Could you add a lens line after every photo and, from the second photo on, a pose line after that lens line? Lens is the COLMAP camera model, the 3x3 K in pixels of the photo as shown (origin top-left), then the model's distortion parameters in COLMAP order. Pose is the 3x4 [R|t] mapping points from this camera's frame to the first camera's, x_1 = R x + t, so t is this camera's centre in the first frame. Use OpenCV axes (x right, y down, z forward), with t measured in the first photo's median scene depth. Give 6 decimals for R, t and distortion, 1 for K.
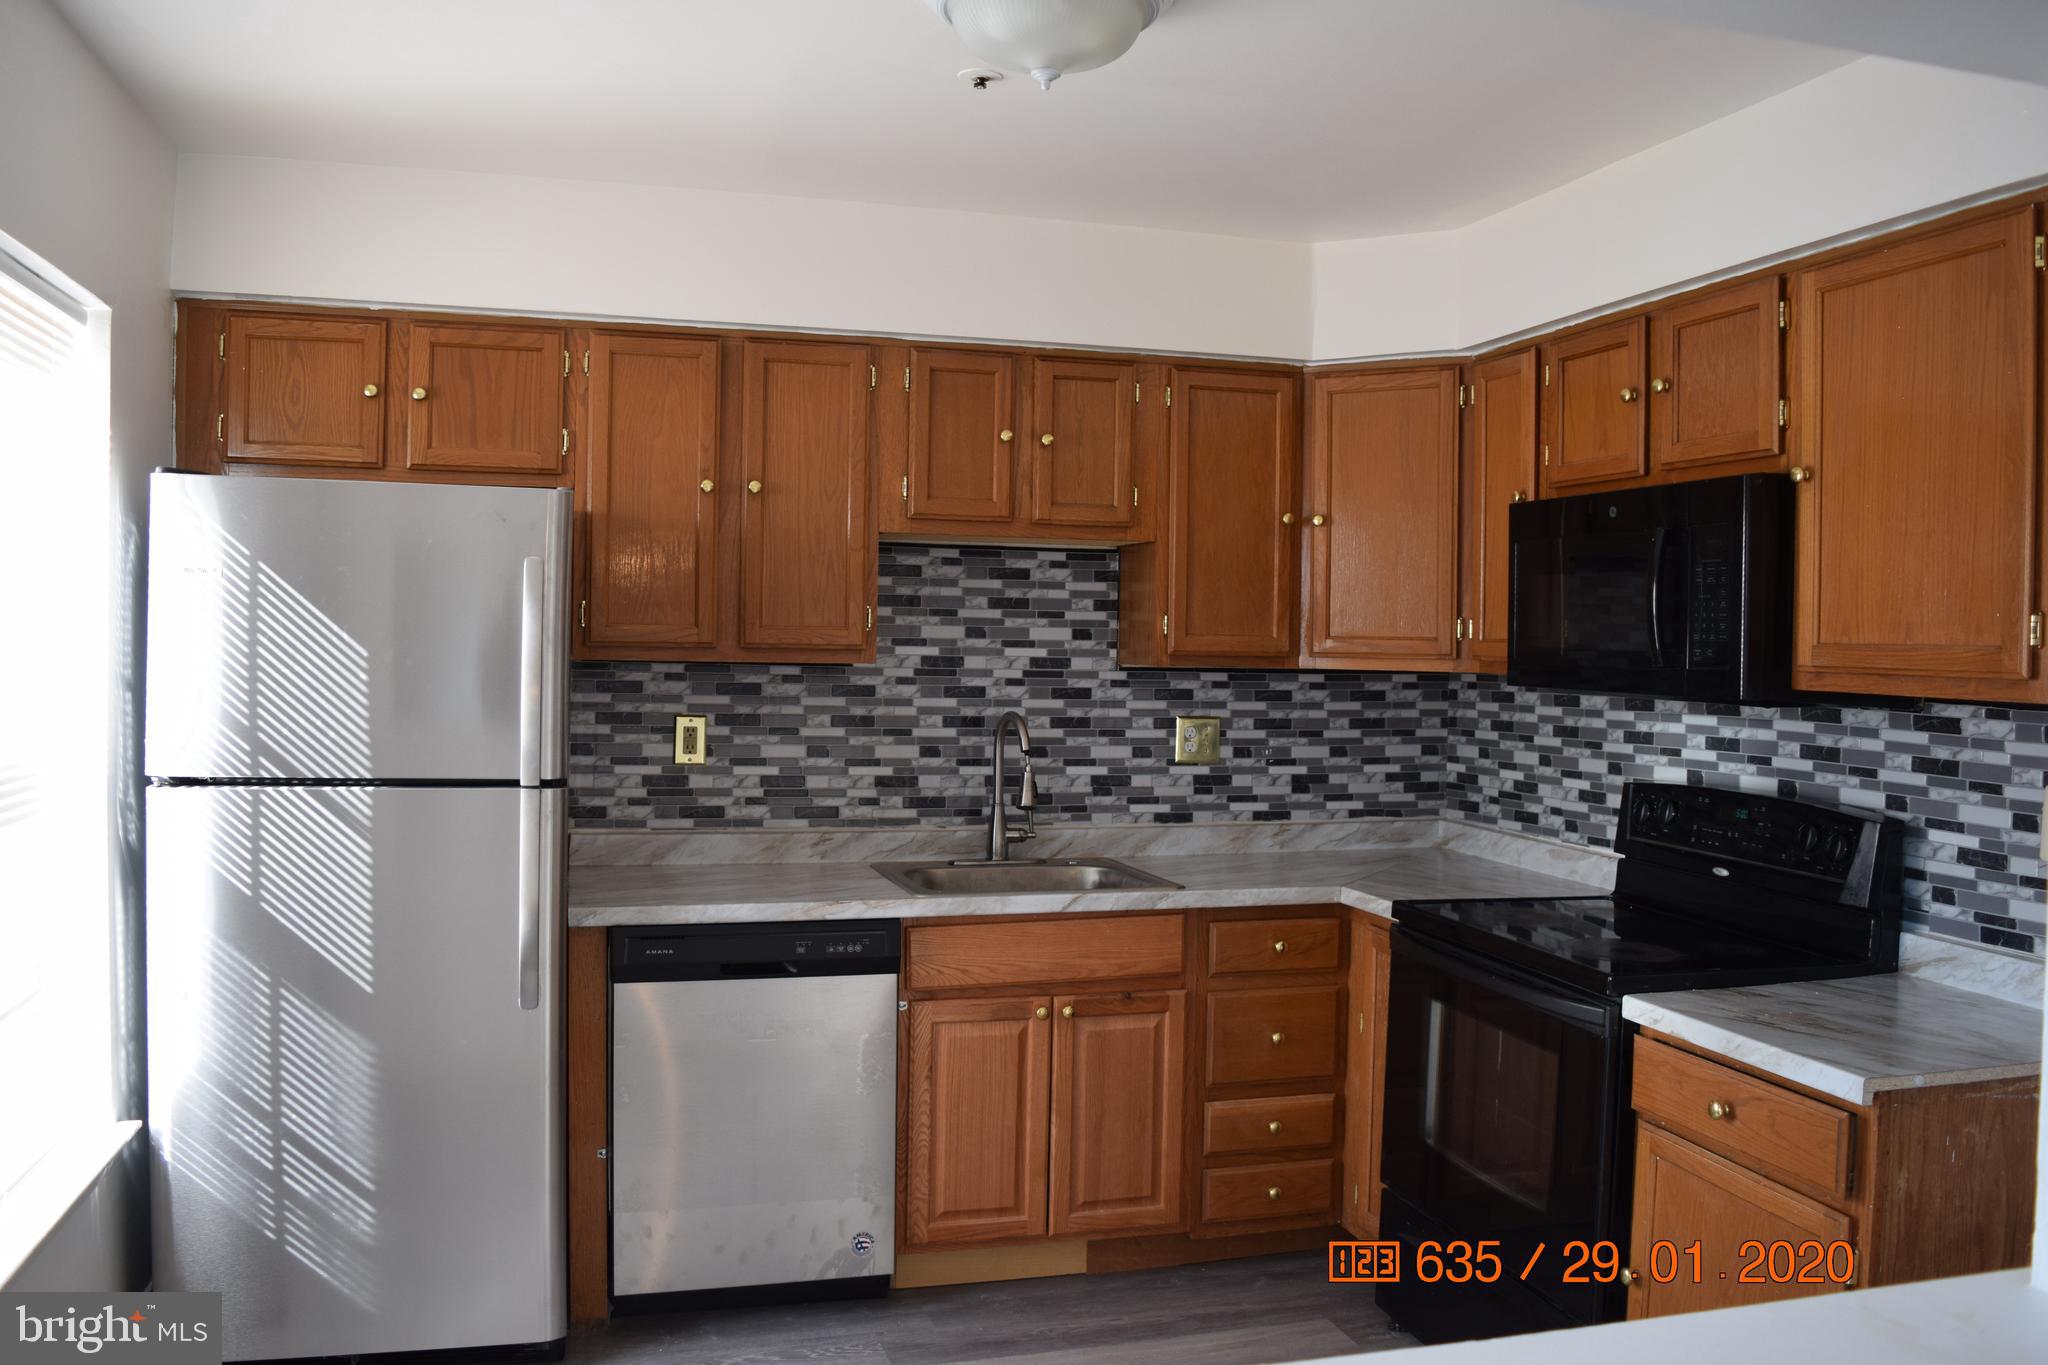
lens RADIAL K [[1621.9, 0, 1011.7], [0, 1621.9, 682.6], [0, 0, 1]] dist [-0.090495, 0.012732]
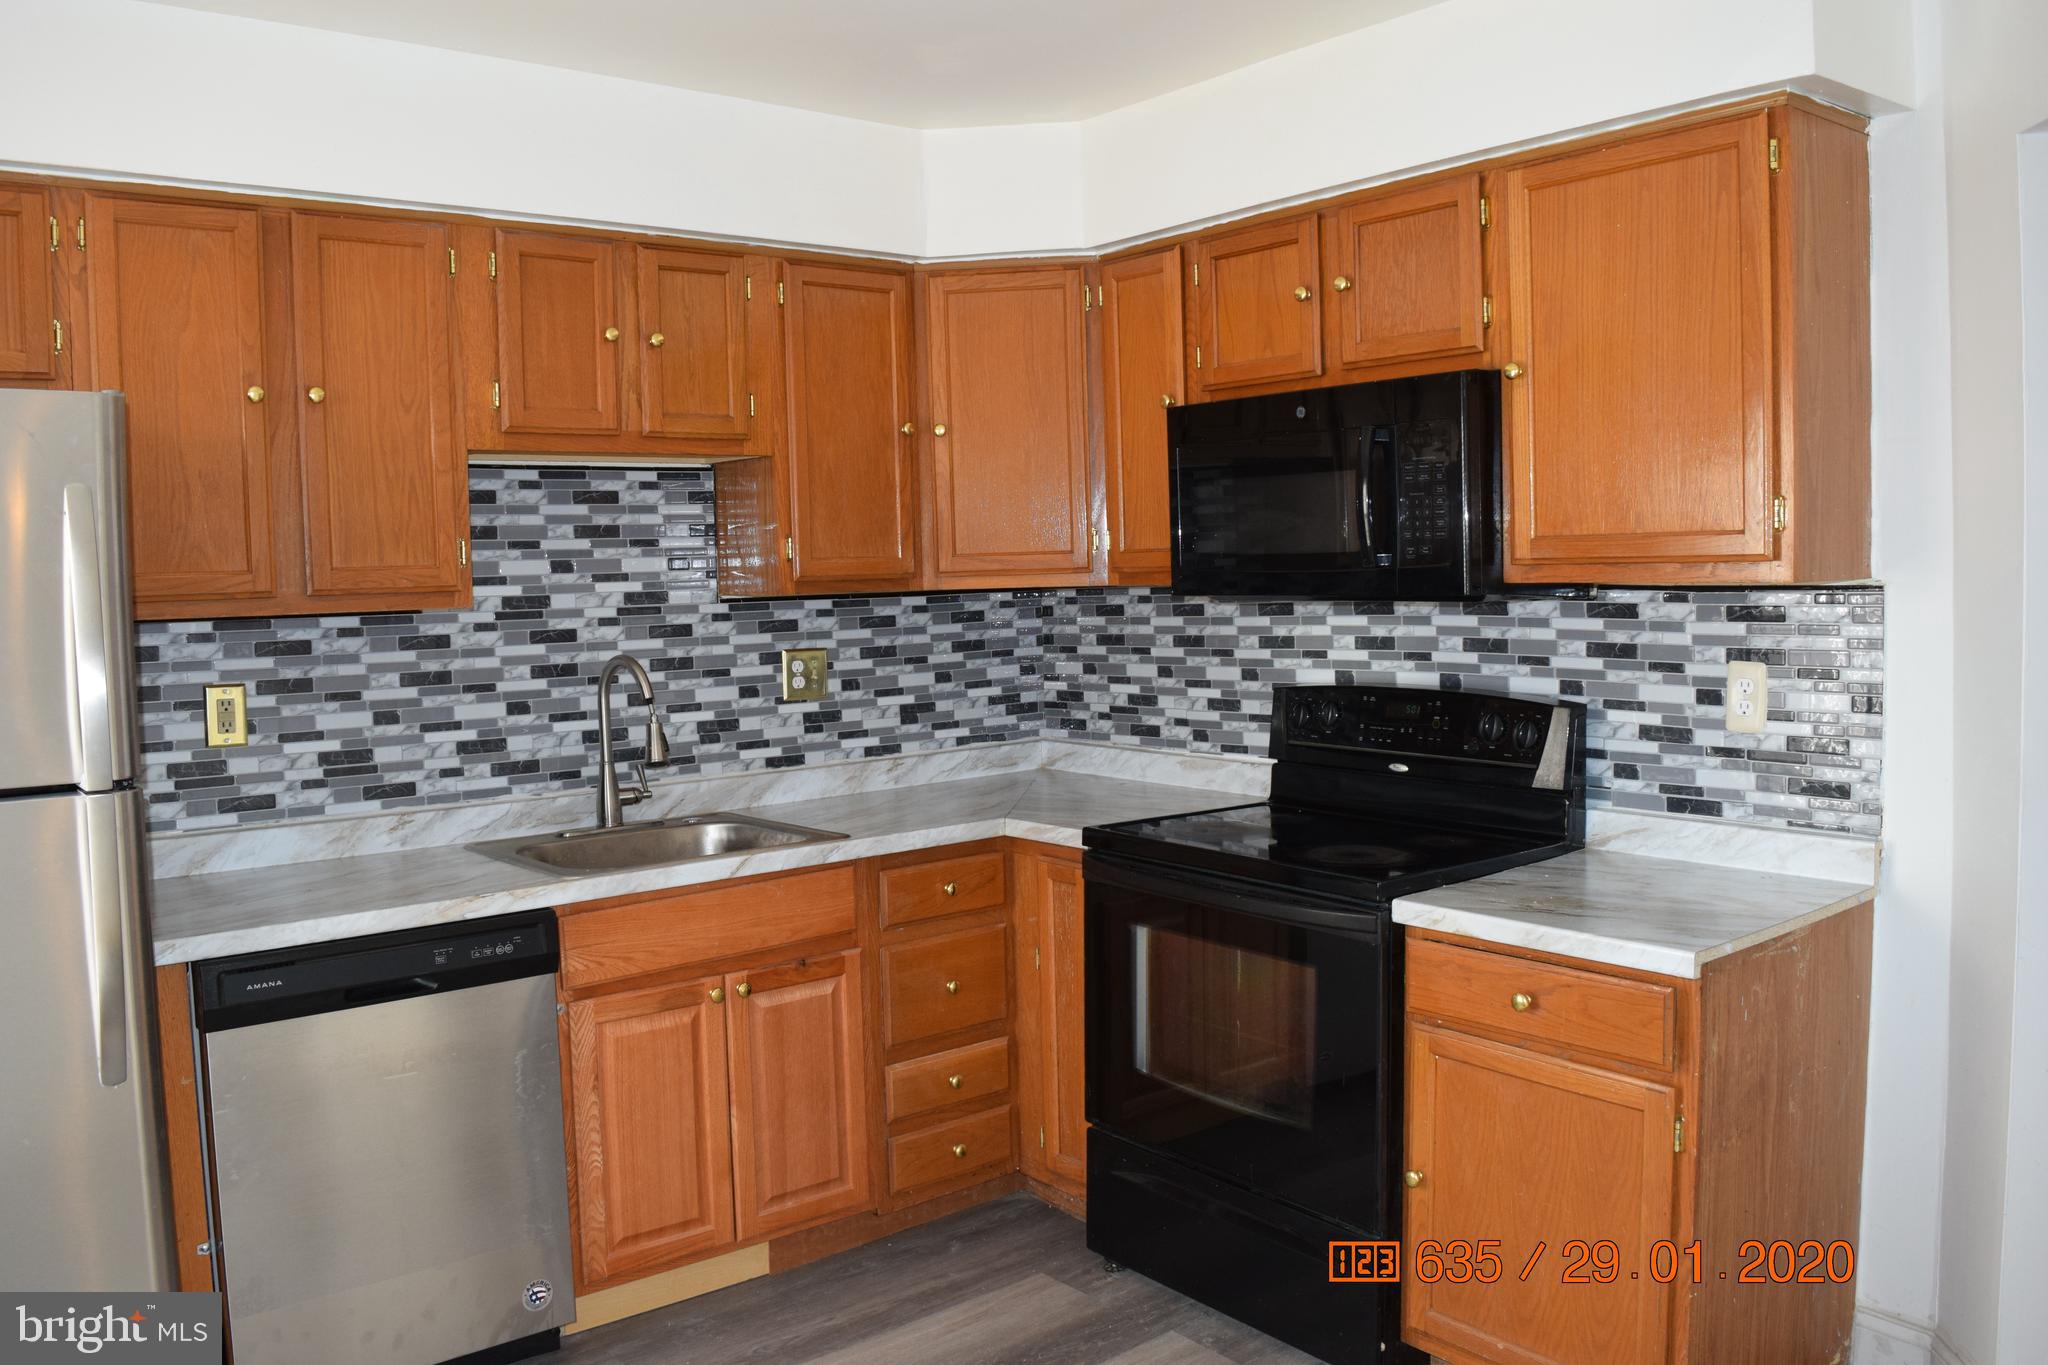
lens RADIAL K [[1621.9, 0, 1030.2], [0, 1621.9, 680.9], [0, 0, 1]] dist [-0.090495, 0.012732]
pose [[0.917094, -0.067702, 0.392880, -0.155436], [0.051932, 0.997366, 0.050643, -0.000856], [-0.395274, -0.026042, 0.918194, 0.132898]]
